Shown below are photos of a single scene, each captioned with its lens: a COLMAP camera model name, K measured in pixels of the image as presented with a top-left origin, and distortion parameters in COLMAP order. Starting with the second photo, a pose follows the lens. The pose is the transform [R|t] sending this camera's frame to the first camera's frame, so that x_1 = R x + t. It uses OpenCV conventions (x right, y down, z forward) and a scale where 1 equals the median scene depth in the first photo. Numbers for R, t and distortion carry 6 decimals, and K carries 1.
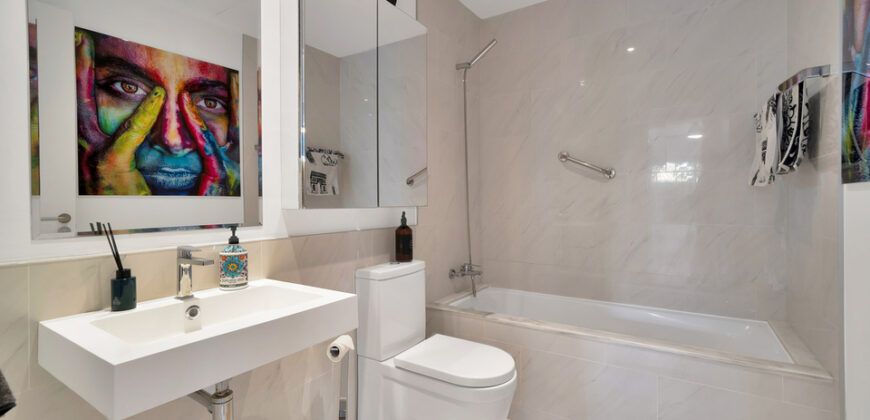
lens RADIAL K [[390.2, 0, 447.5], [0, 390.2, 205.5], [0, 0, 1]] dist [0.036334, 0.000143]
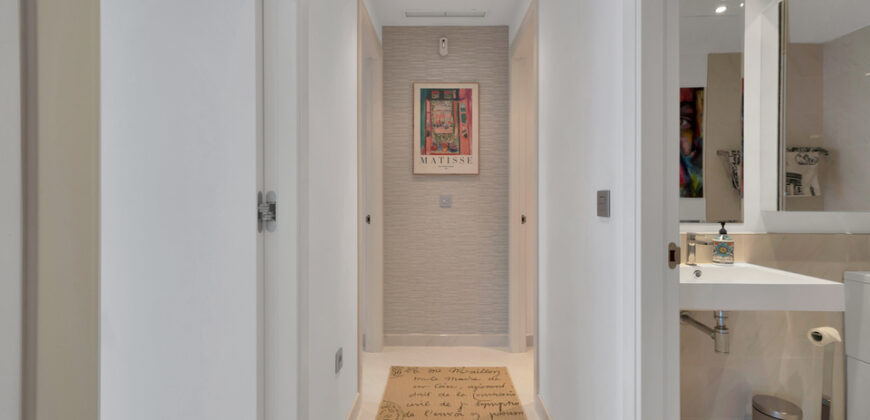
lens RADIAL K [[390.2, 0, 447.5], [0, 390.2, 205.5], [0, 0, 1]] dist [0.036334, 0.000143]
pose [[0.531932, 0.017916, -0.846598, 0.106665], [-0.011824, 0.999836, 0.013730, -0.011483], [0.846705, 0.002706, 0.532056, -0.443051]]
